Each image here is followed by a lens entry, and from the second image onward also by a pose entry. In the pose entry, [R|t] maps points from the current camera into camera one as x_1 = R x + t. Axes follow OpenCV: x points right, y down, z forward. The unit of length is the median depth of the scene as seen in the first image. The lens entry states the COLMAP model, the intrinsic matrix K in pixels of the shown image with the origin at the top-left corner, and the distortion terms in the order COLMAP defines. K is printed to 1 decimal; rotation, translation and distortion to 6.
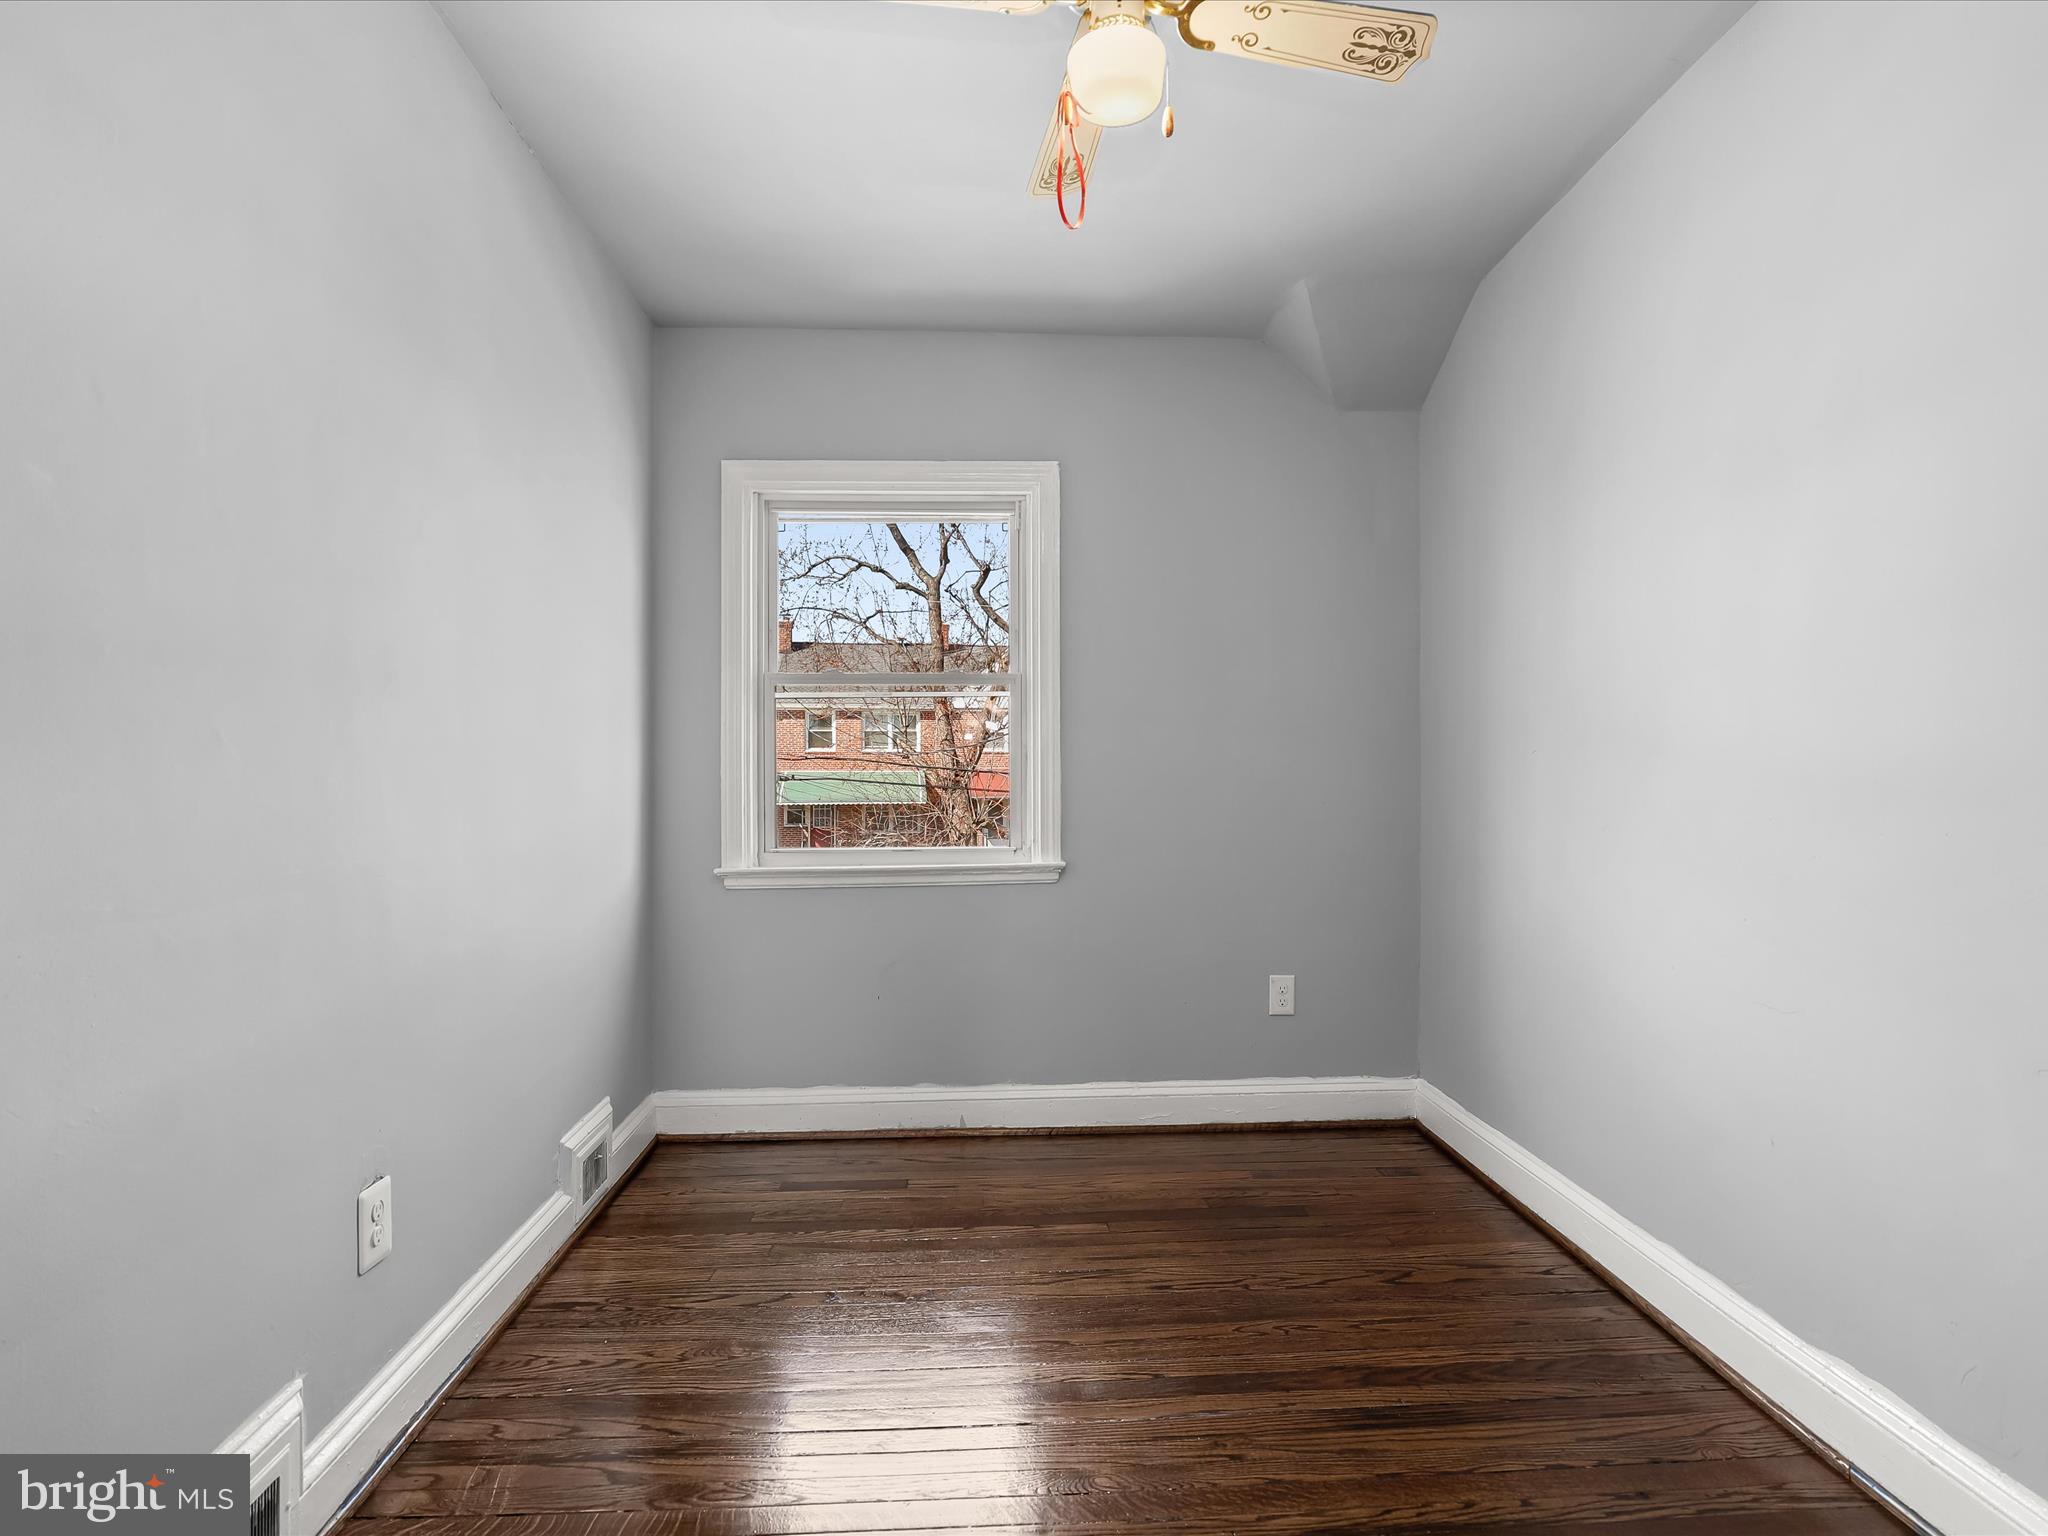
lens RADIAL K [[1049.9, 0, 1046.1], [0, 1049.9, 782.8], [0, 0, 1]] dist [-0.020834, 0.005880]
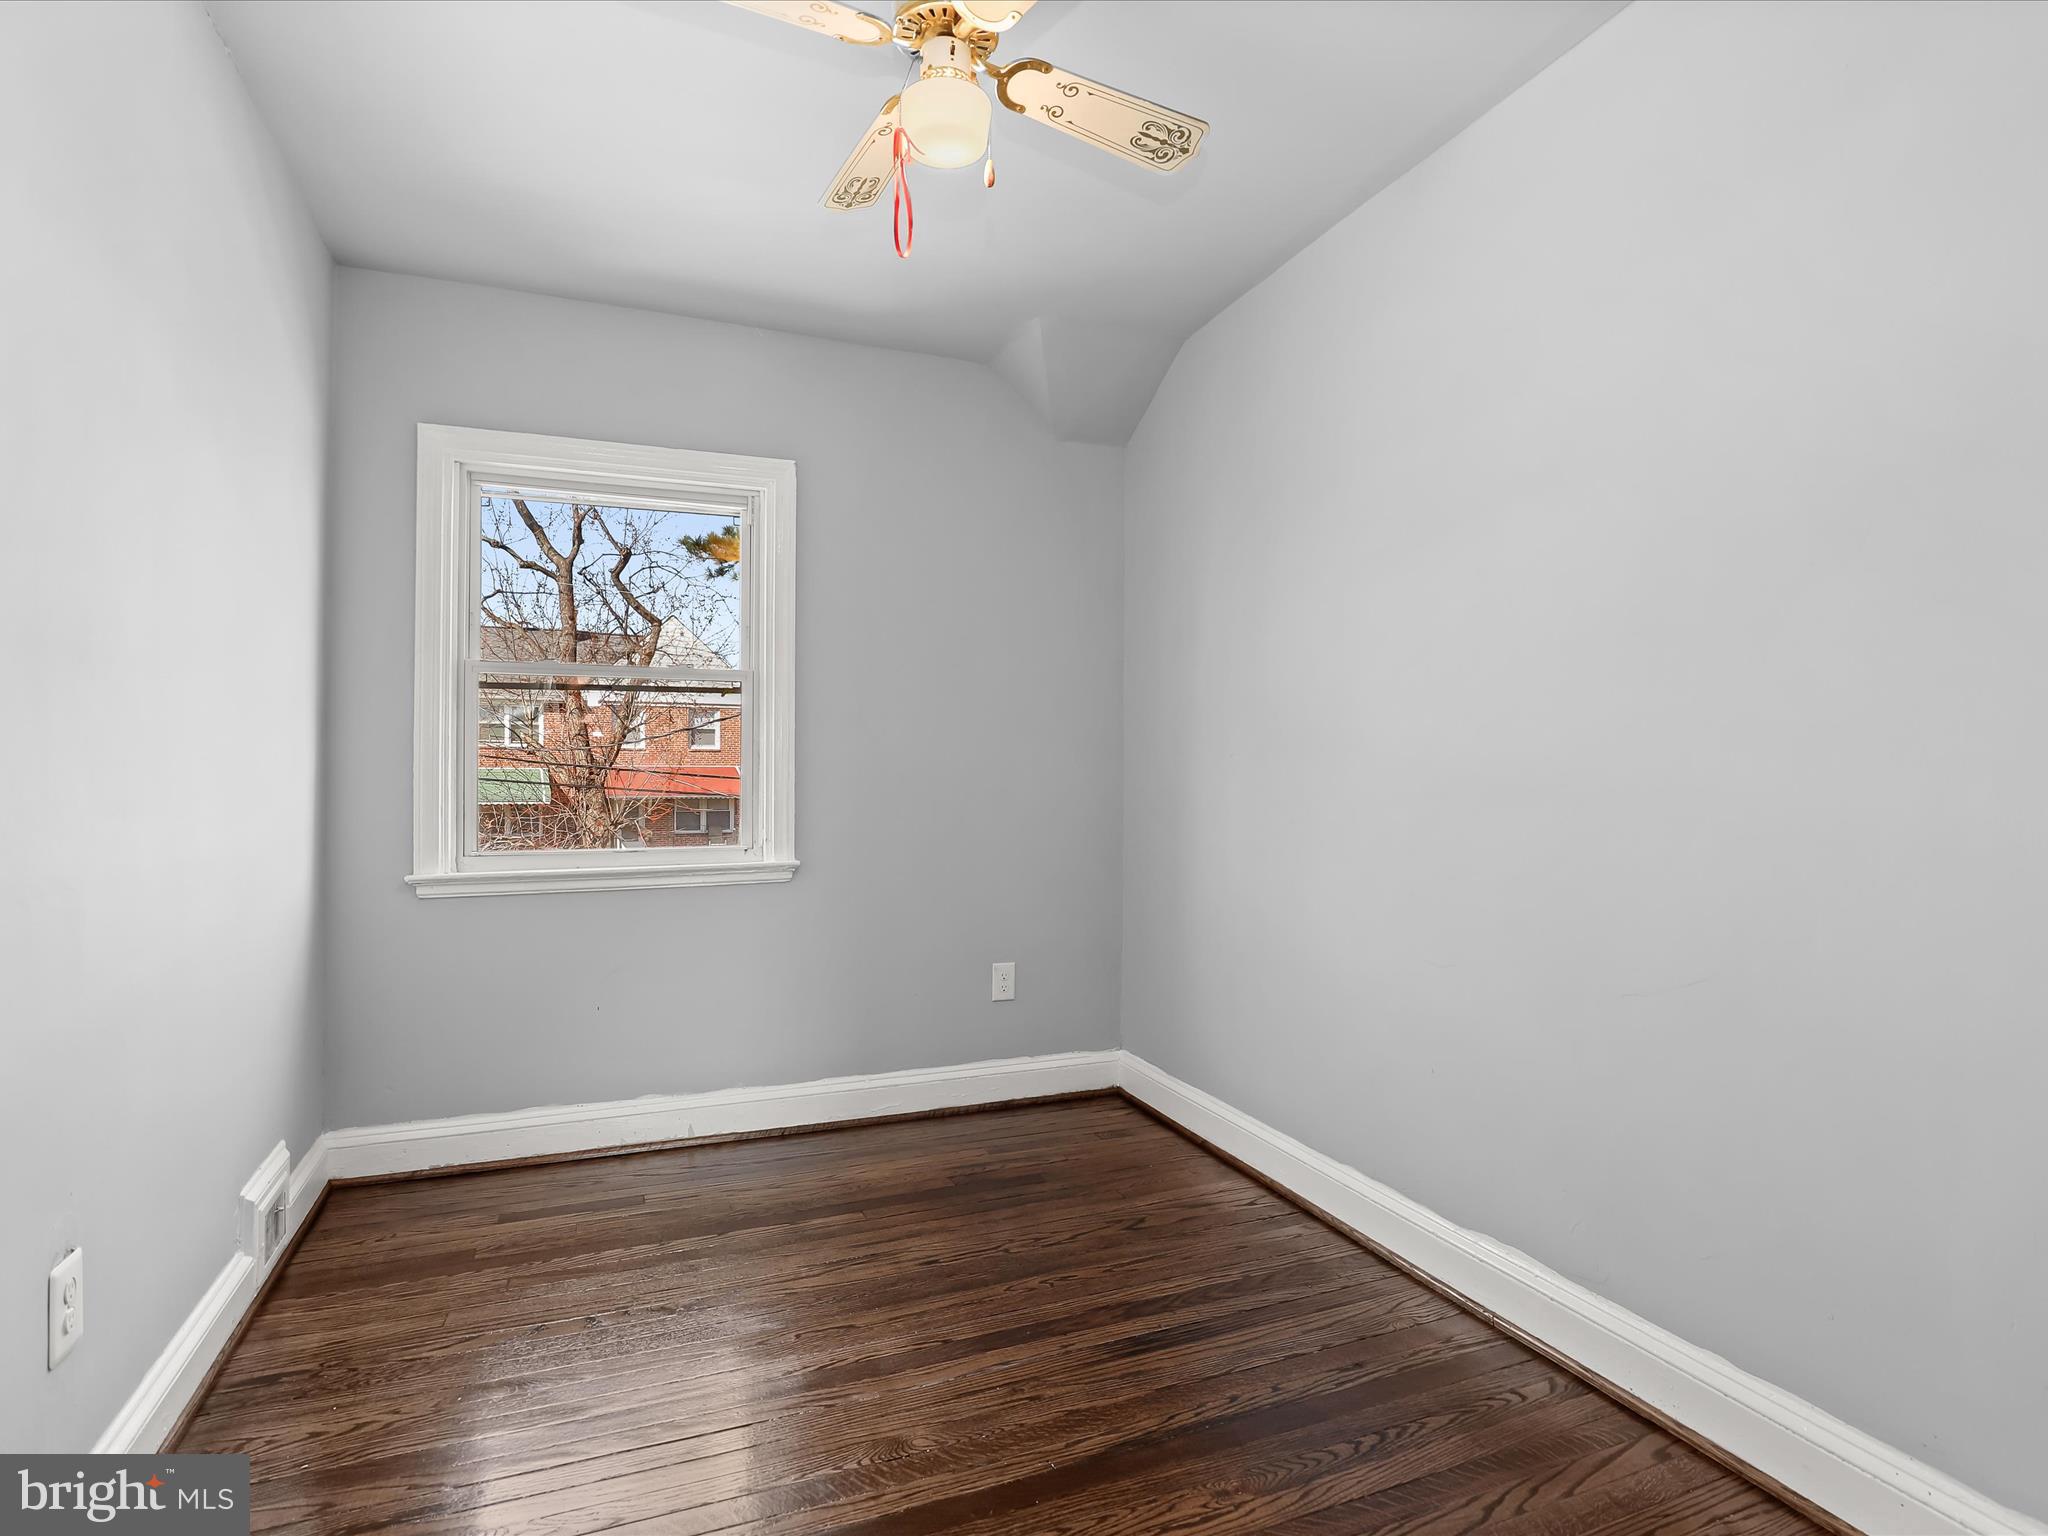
lens RADIAL K [[1053.6, 0, 1032.0], [0, 1053.6, 779.2], [0, 0, 1]] dist [-0.016402, 0.001741]
pose [[0.945861, 0.003879, 0.324549, -0.129409], [-0.003025, 0.999991, -0.003136, 0.000078], [-0.324558, 0.001984, 0.945864, -0.030718]]
